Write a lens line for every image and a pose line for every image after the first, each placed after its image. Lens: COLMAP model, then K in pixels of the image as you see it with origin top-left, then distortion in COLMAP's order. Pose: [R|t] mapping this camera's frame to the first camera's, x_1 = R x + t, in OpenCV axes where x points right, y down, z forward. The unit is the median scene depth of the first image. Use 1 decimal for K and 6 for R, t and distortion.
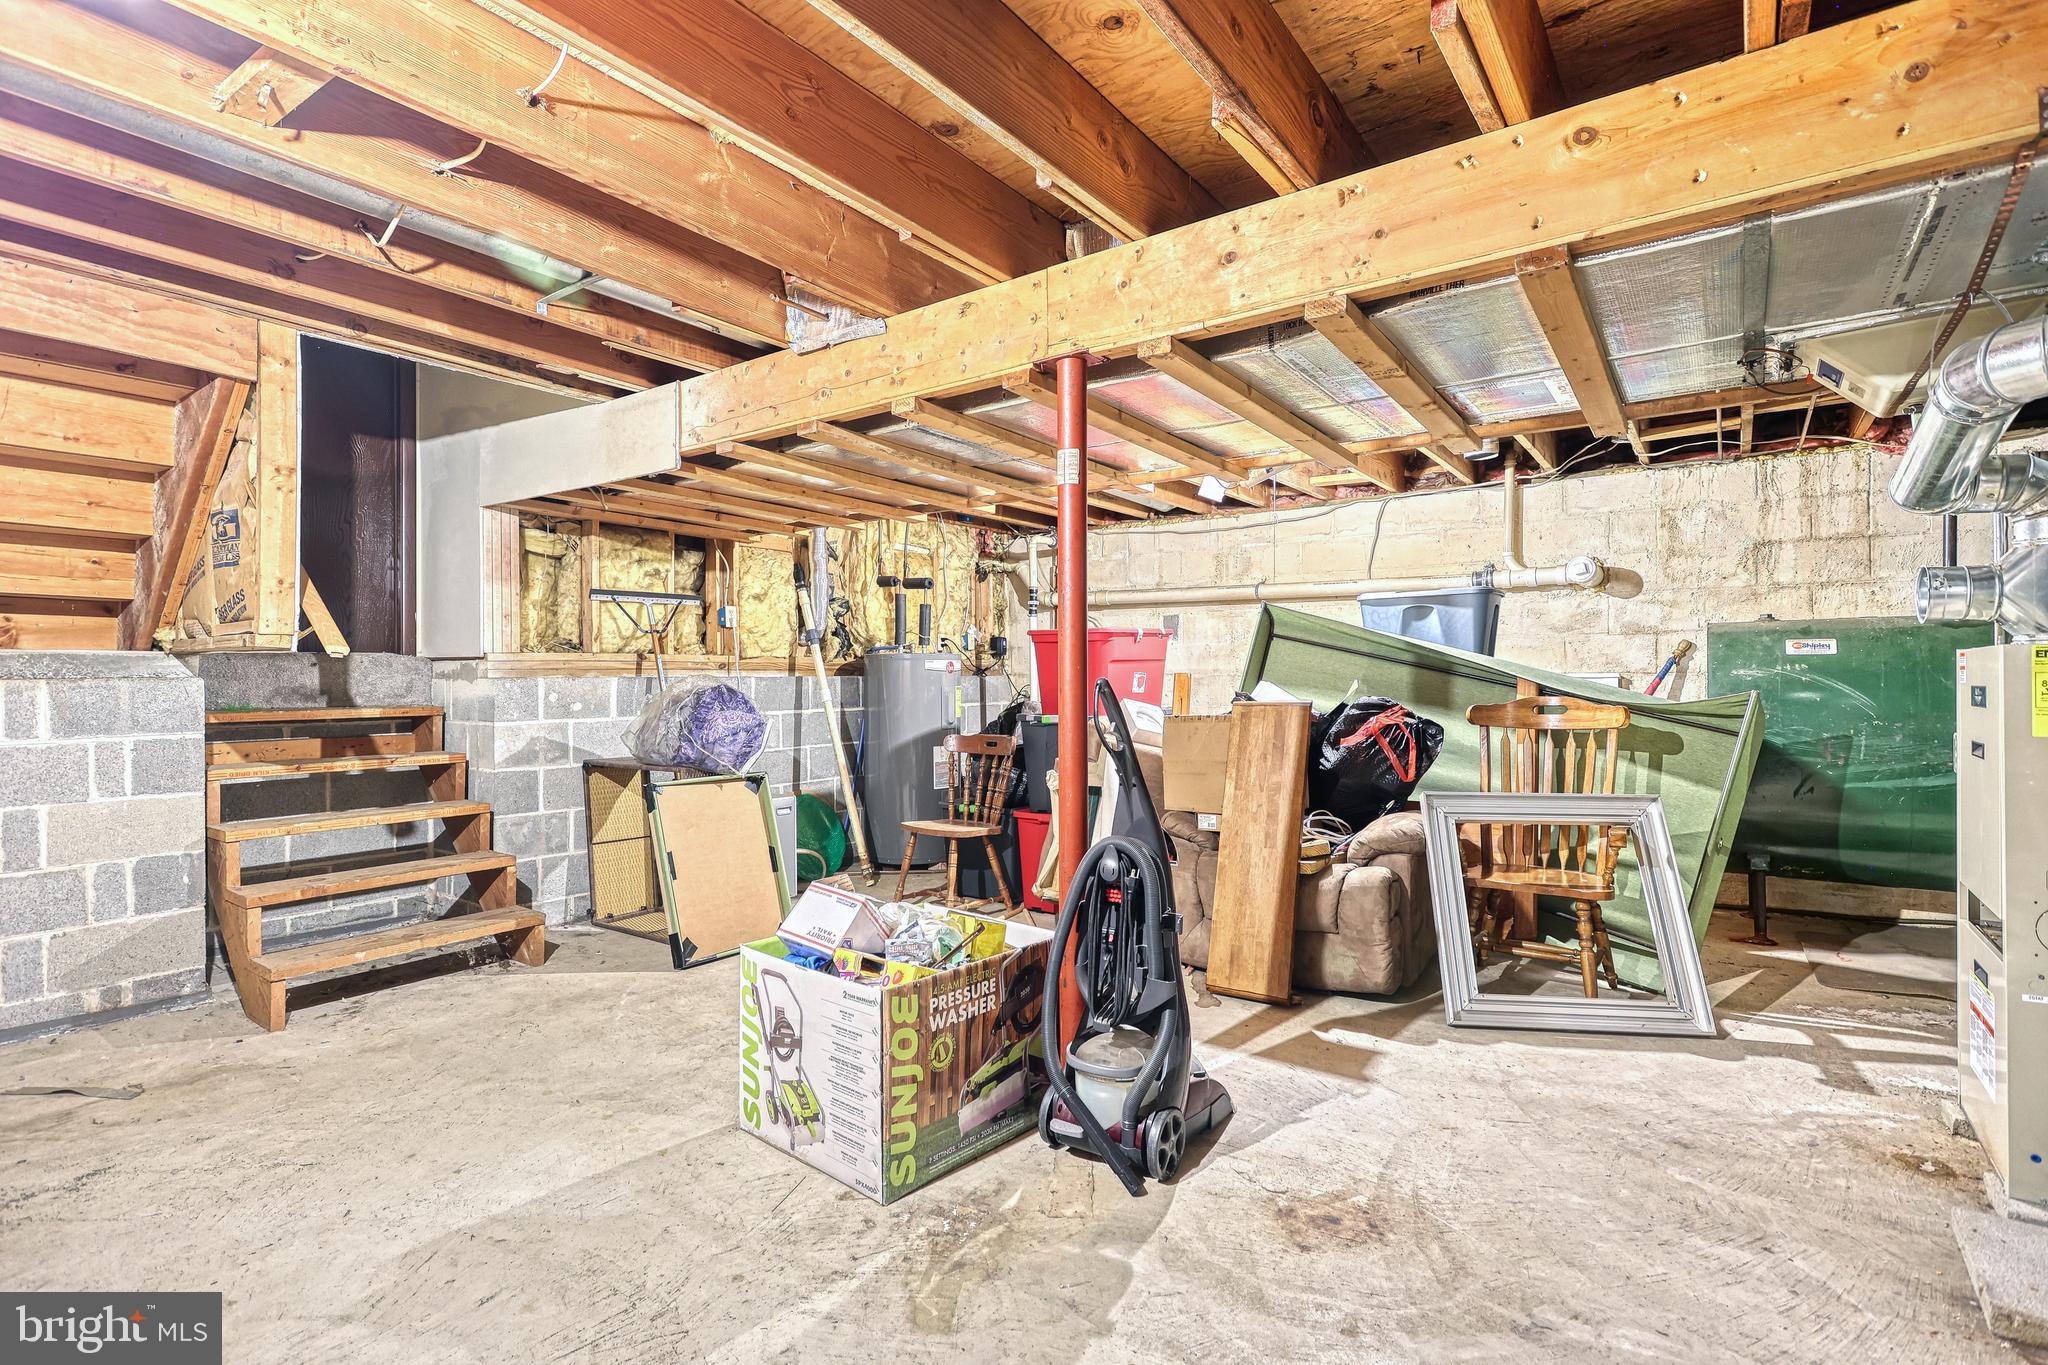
lens RADIAL K [[973.1, 0, 1024.7], [0, 973.1, 677.3], [0, 0, 1]] dist [-0.003755, 0.004334]
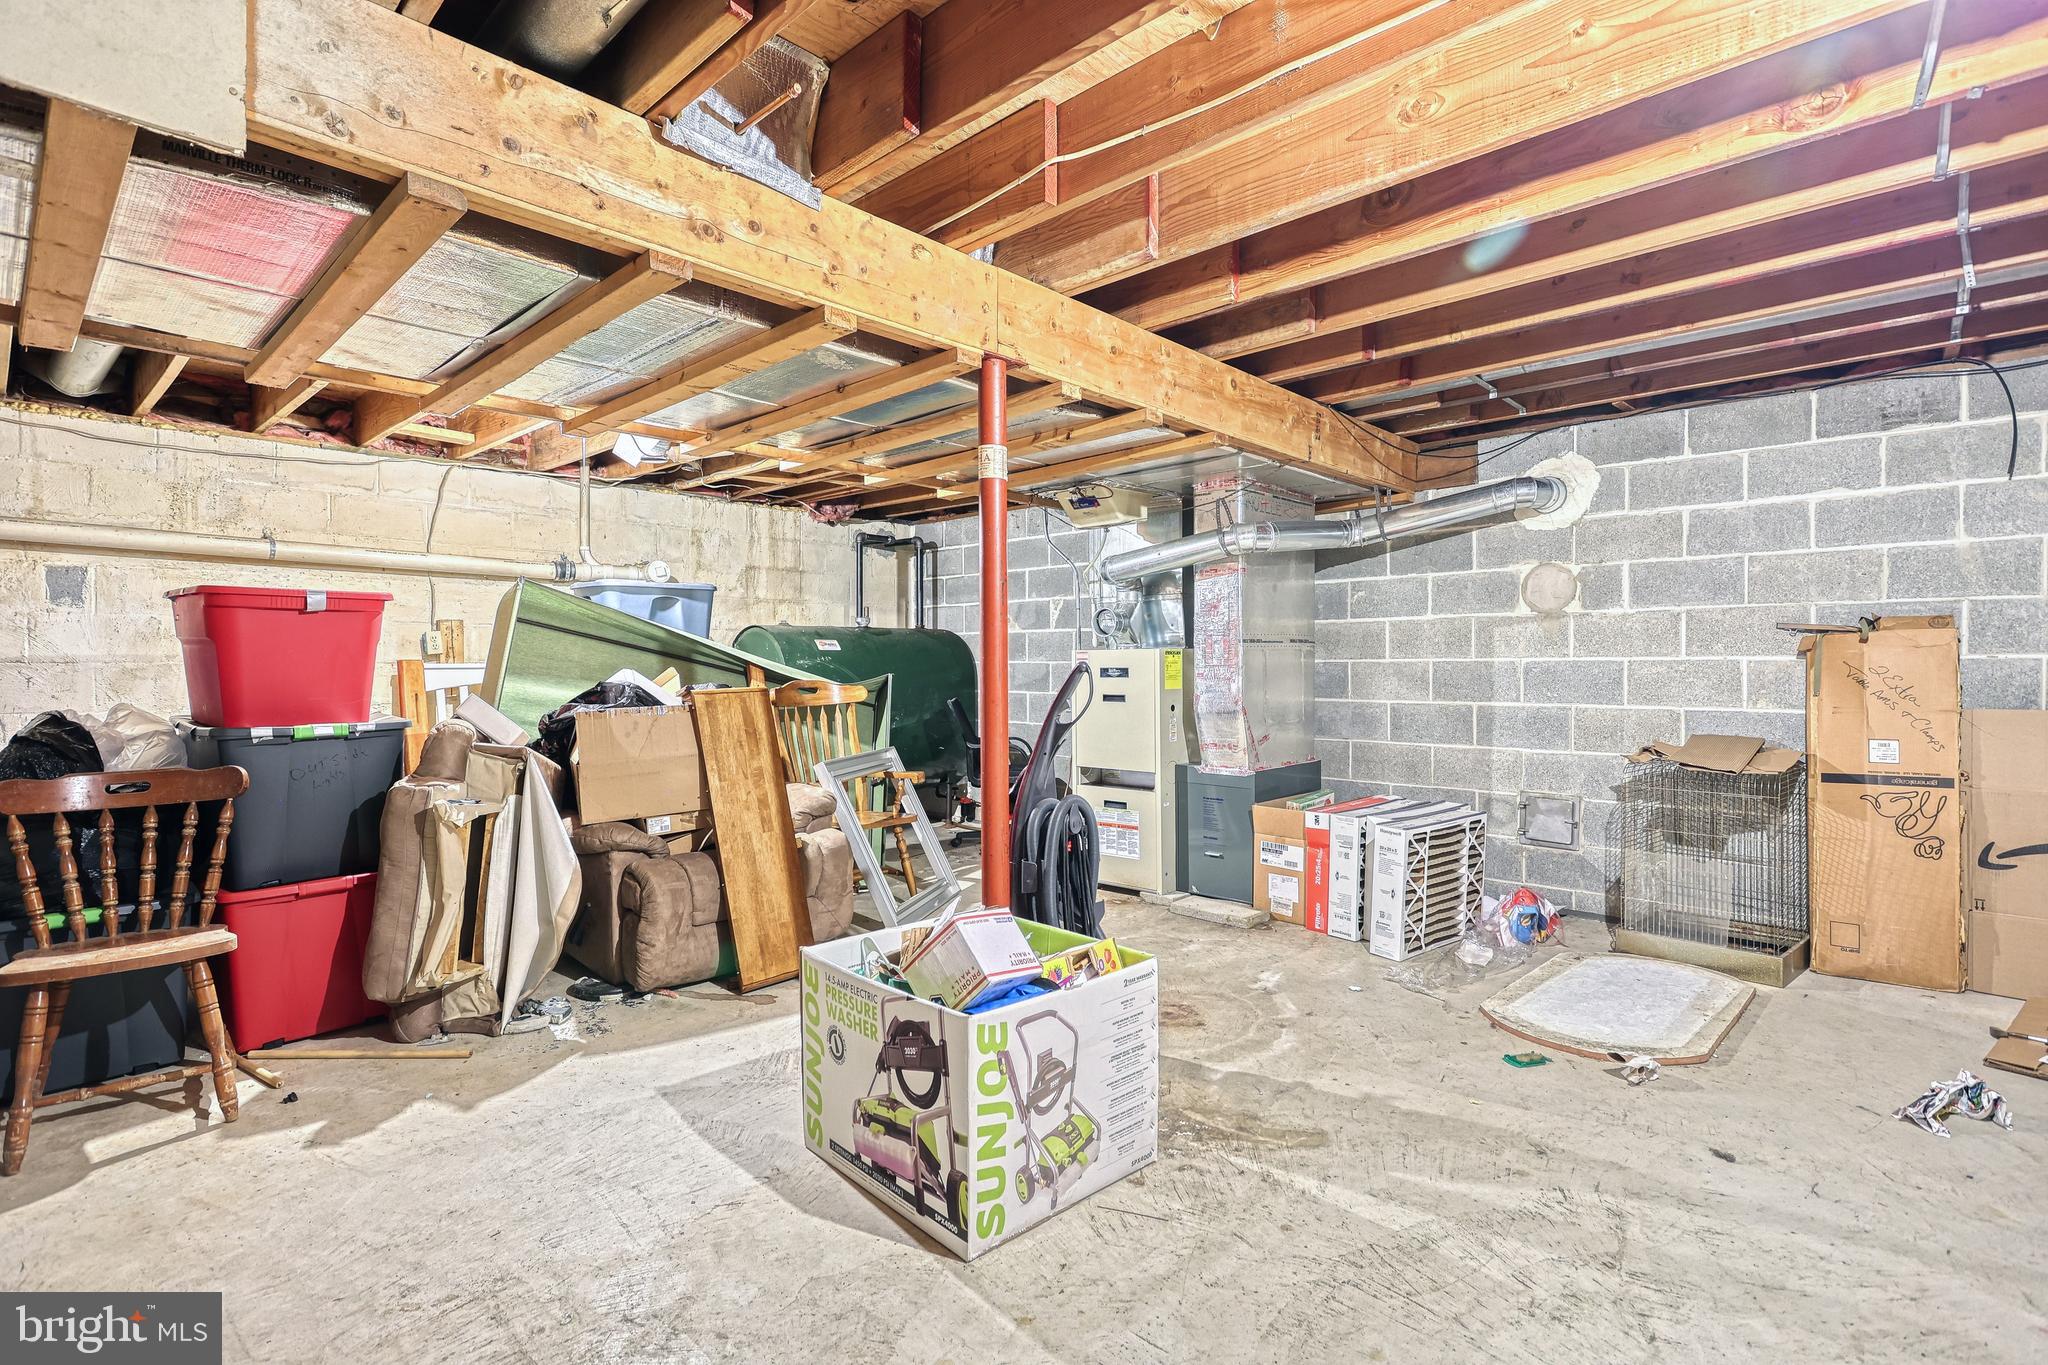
lens RADIAL K [[973.1, 0, 1025.9], [0, 973.1, 676.7], [0, 0, 1]] dist [-0.003755, 0.004334]
pose [[0.110390, -0.009719, 0.993841, -0.714739], [0.004382, 0.999947, 0.009292, 0.005106], [-0.993879, 0.003329, 0.110427, 0.607368]]
